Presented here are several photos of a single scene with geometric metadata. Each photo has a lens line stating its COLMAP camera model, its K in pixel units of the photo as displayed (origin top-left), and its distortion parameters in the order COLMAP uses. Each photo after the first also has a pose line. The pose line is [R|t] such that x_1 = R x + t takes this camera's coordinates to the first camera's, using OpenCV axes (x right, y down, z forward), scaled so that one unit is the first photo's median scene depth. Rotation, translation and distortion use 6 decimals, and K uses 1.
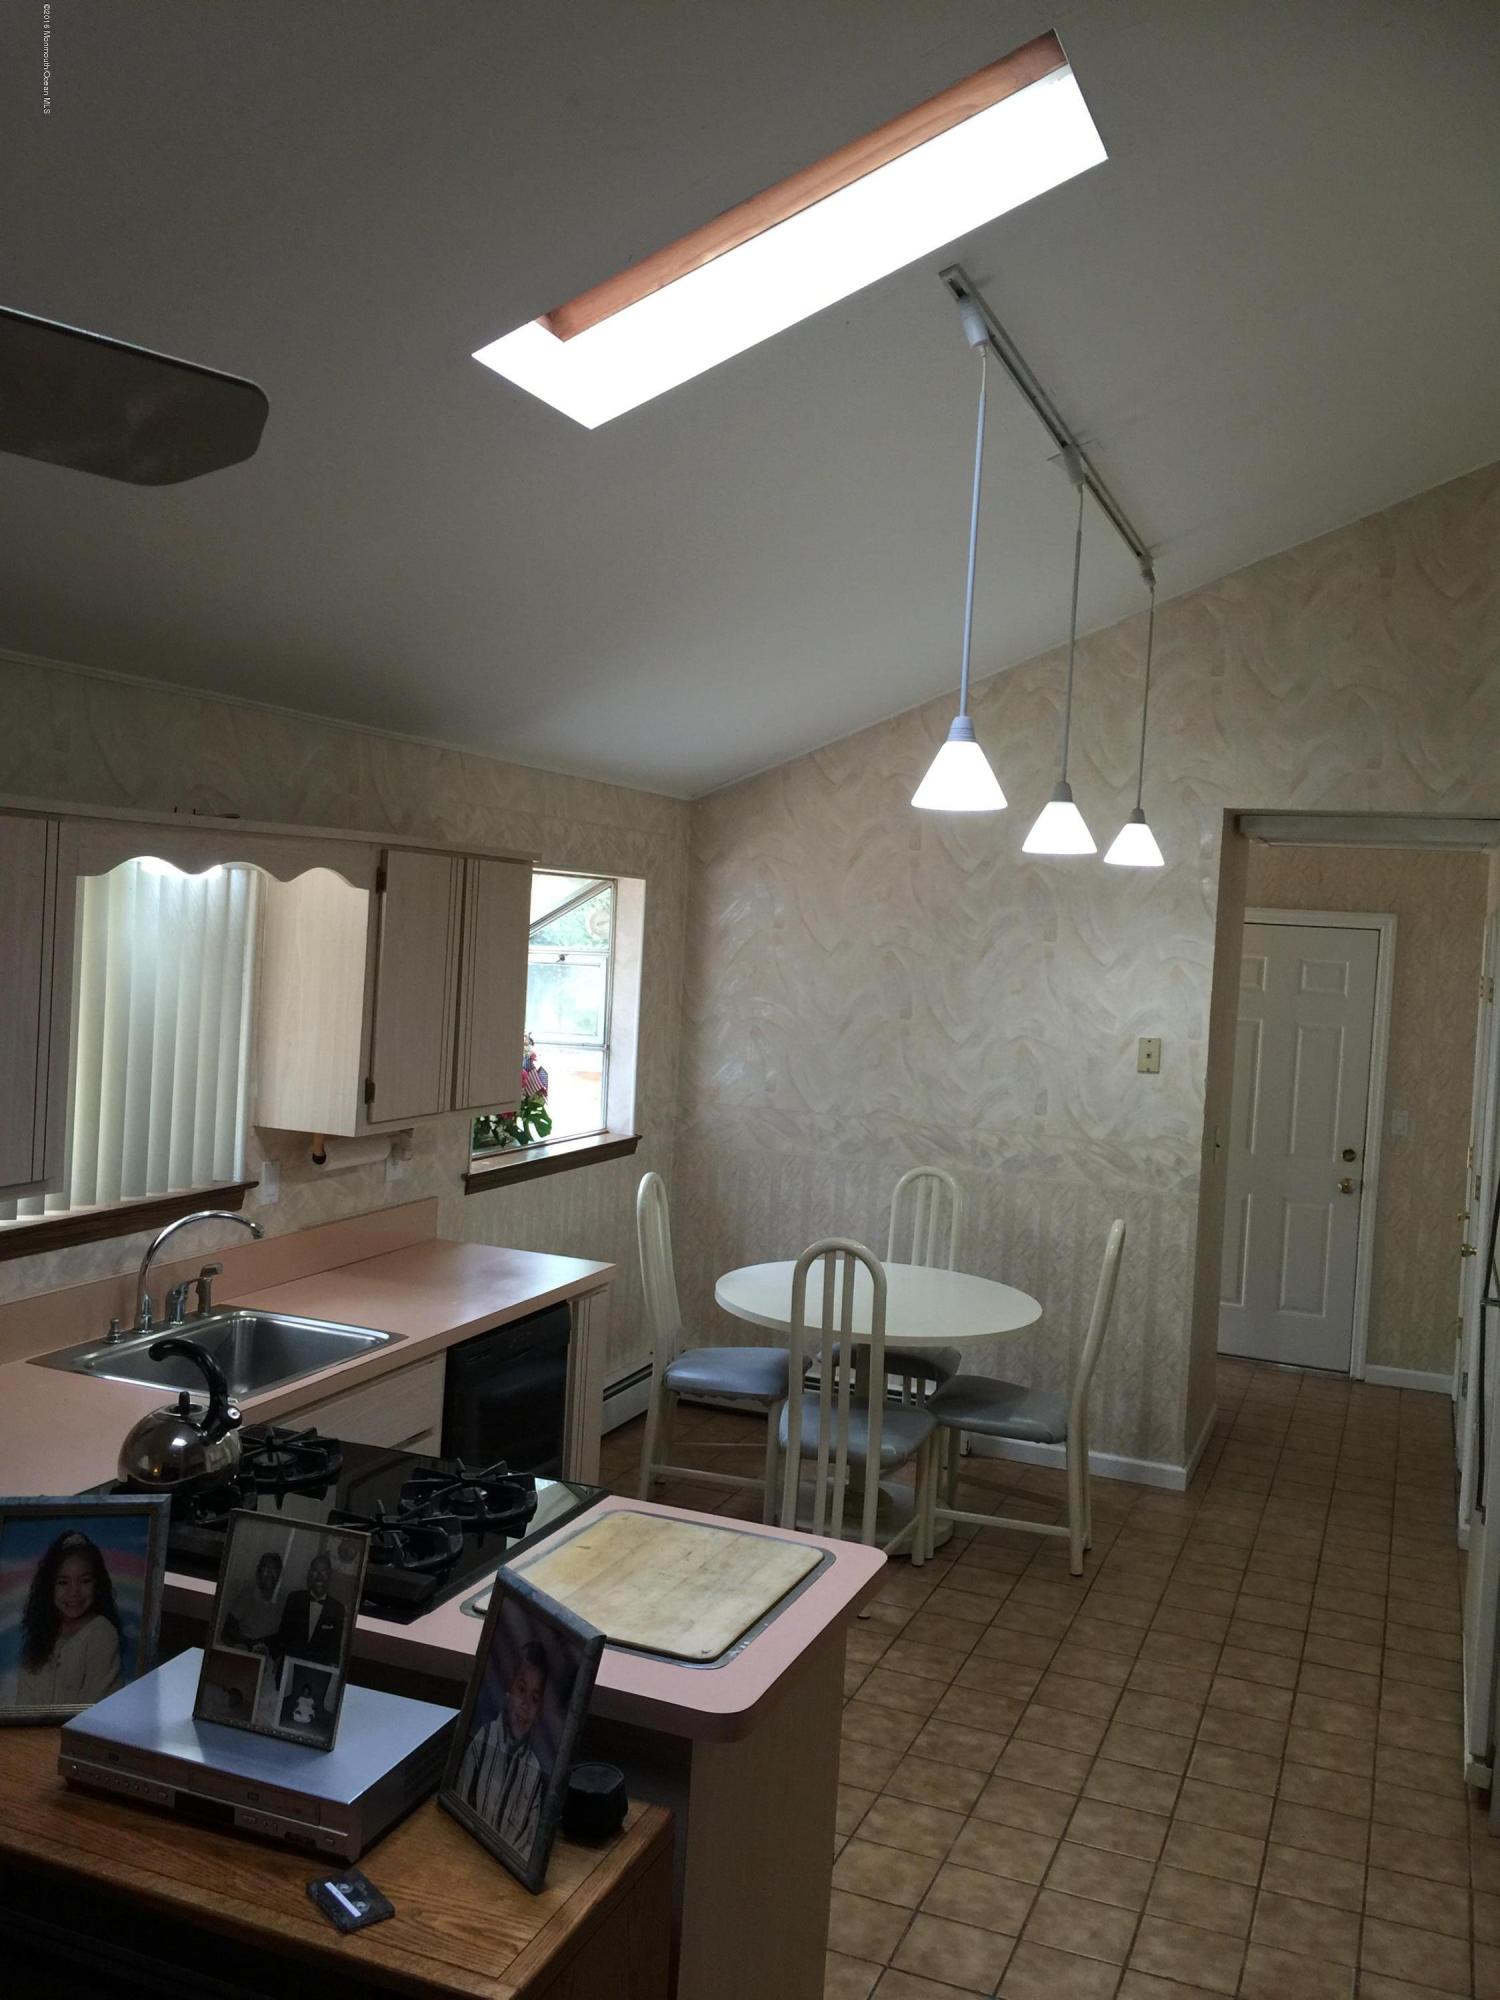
lens RADIAL K [[1722.7, 0, 754.4], [0, 1722.7, 989.9], [0, 0, 1]] dist [0.067449, -0.021772]
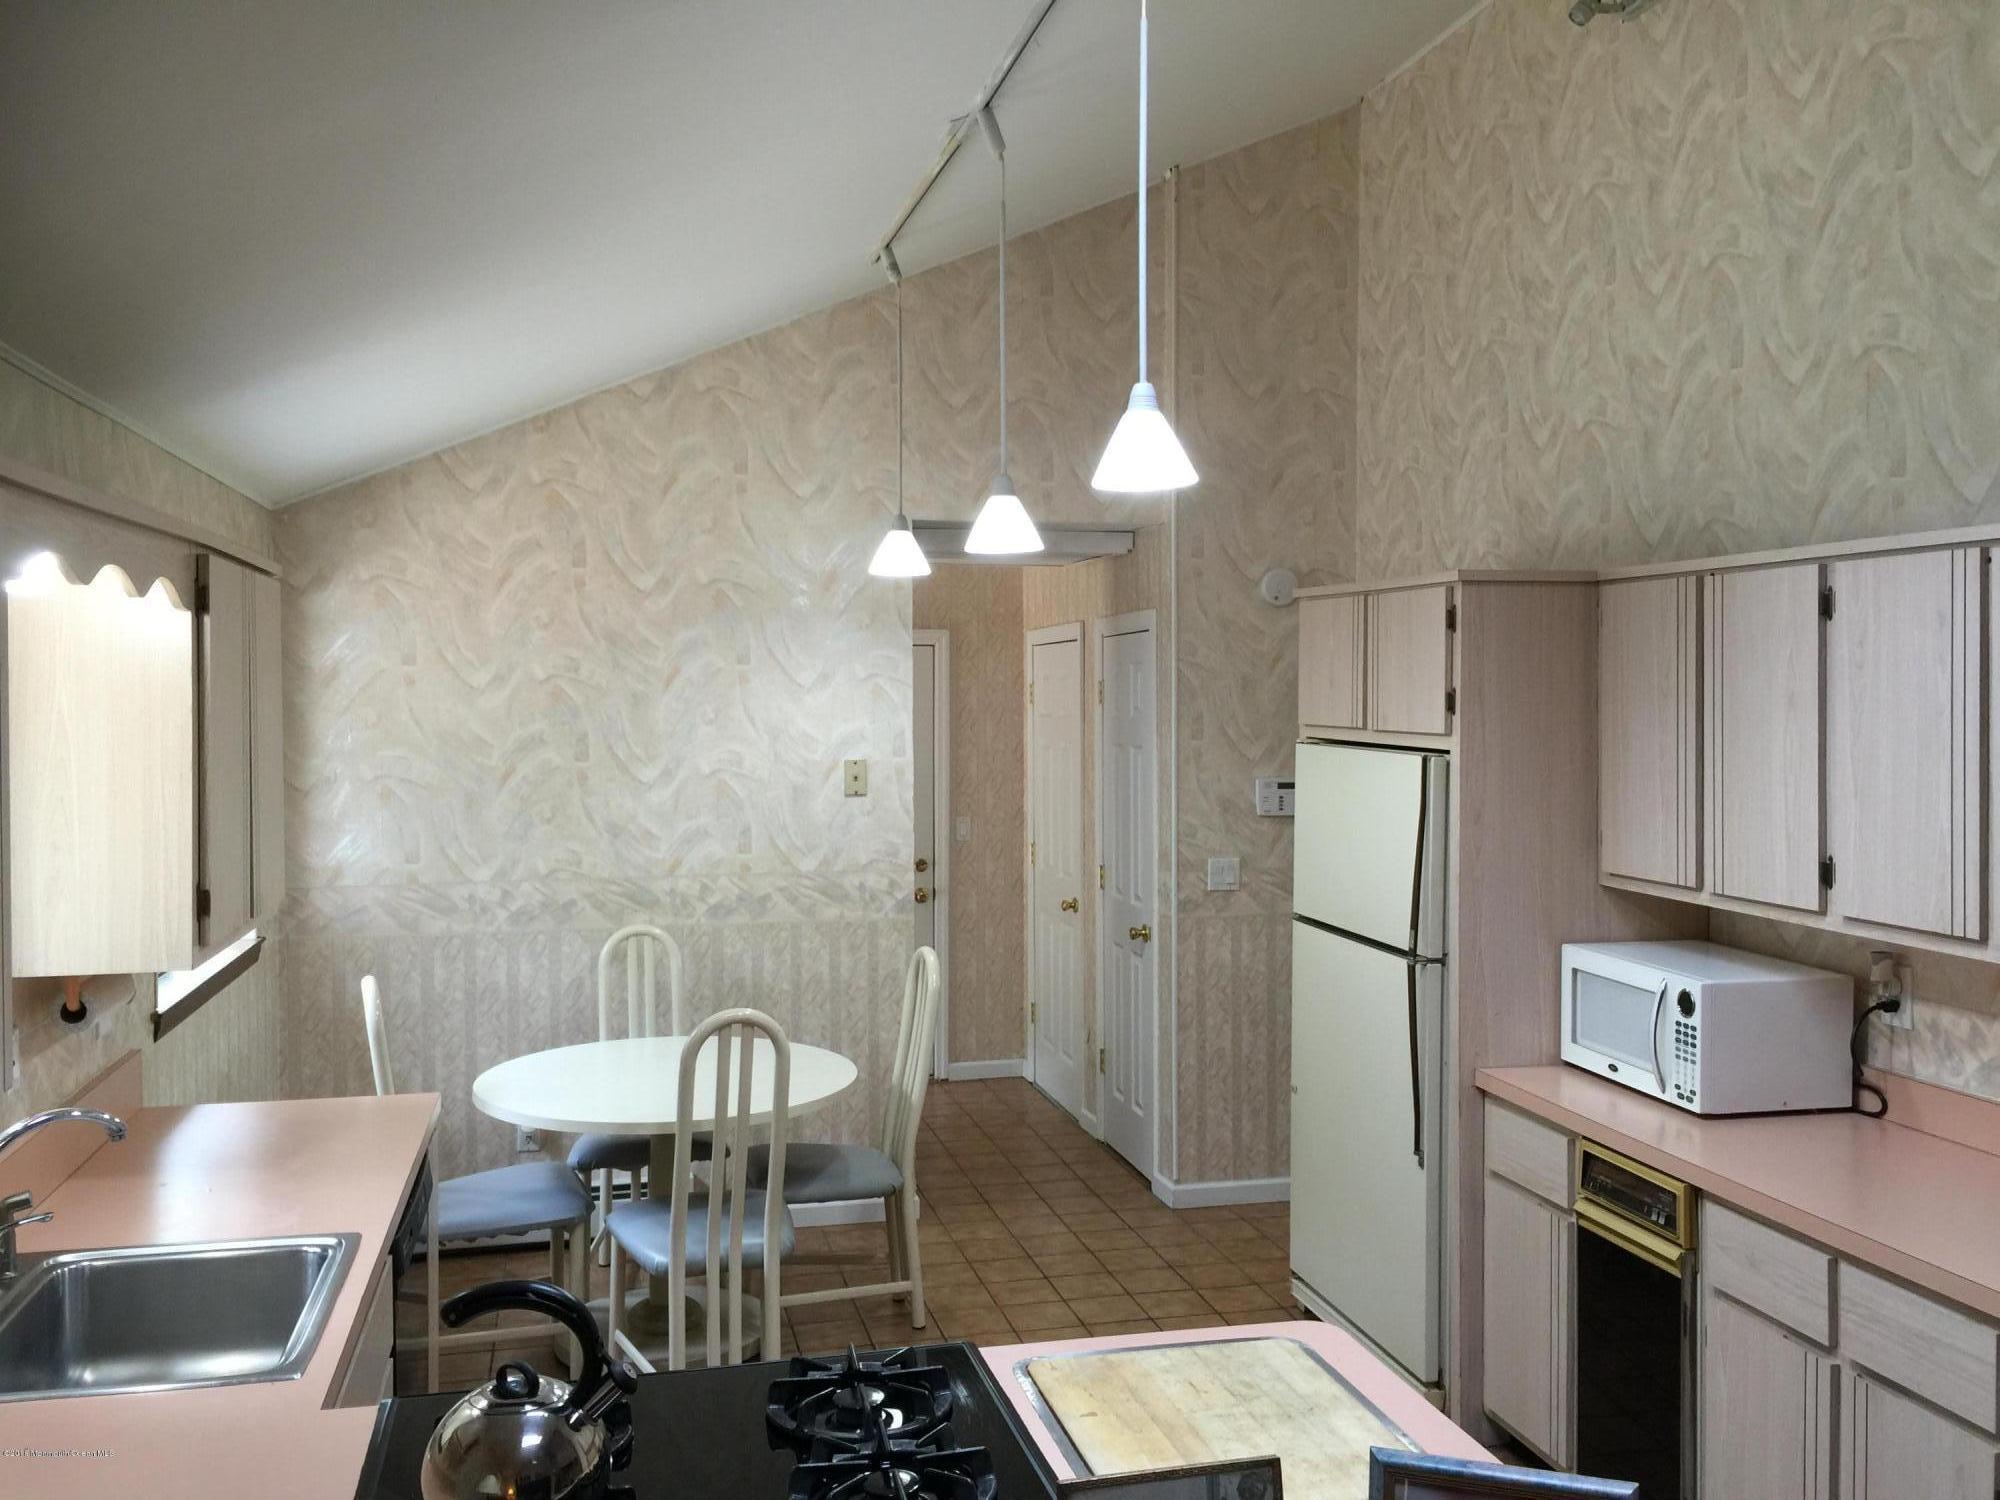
lens RADIAL K [[1722.7, 0, 1000.6], [0, 1722.7, 749.1], [0, 0, 1]] dist [0.067449, -0.021772]
pose [[0.820933, -0.073935, 0.566218, -0.240051], [0.068938, 0.997162, 0.030257, -0.001385], [-0.566848, 0.014195, 0.823700, 0.163190]]
